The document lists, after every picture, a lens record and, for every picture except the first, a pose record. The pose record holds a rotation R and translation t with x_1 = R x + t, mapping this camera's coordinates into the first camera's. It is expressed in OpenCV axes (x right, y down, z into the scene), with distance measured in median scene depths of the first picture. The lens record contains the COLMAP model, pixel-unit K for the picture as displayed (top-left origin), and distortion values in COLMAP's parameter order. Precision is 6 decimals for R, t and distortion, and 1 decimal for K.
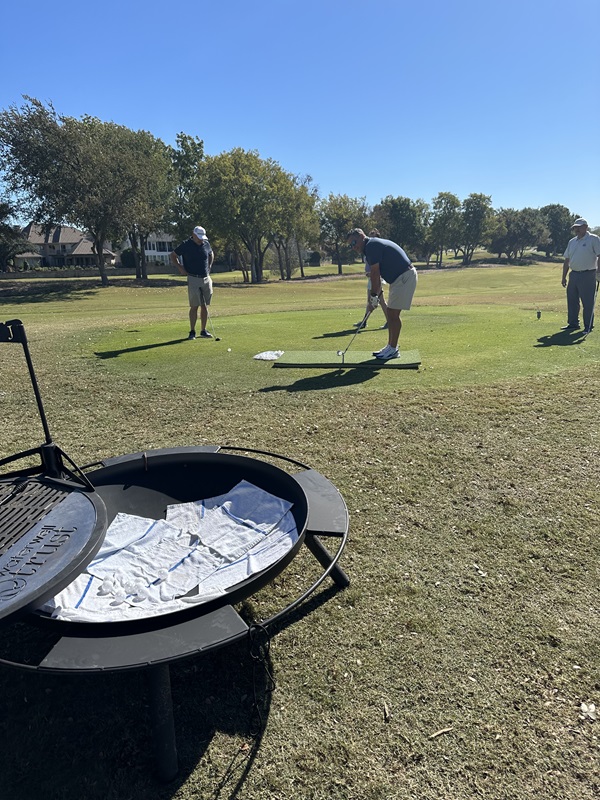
lens RADIAL K [[565.2, 0, 303.1], [0, 565.2, 399.9], [0, 0, 1]] dist [0.041911, -0.052075]
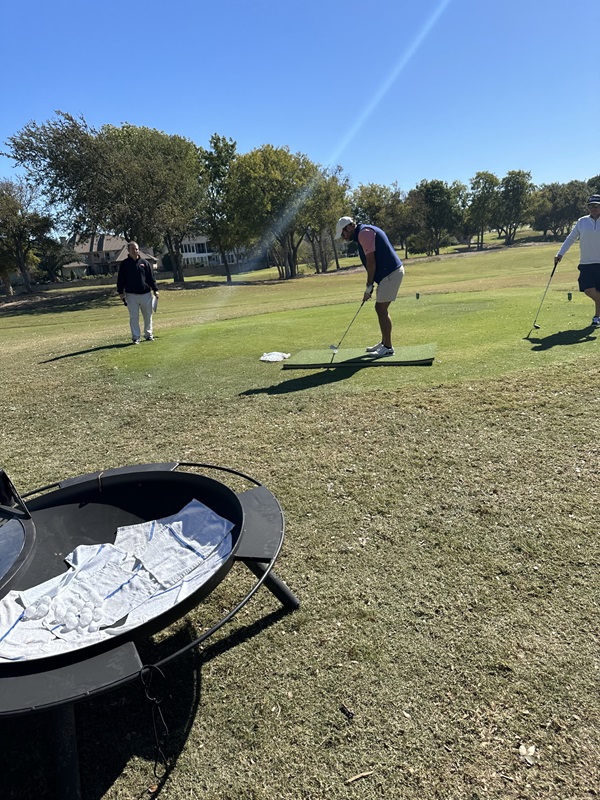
lens RADIAL K [[565.4, 0, 300.0], [0, 565.4, 400.0], [0, 0, 1]] dist [0.028869, -0.034844]
pose [[0.994885, -0.044250, -0.090804, 0.149842], [0.045467, 0.998901, 0.011370, -0.027113], [0.090201, -0.015441, 0.995804, 0.043822]]
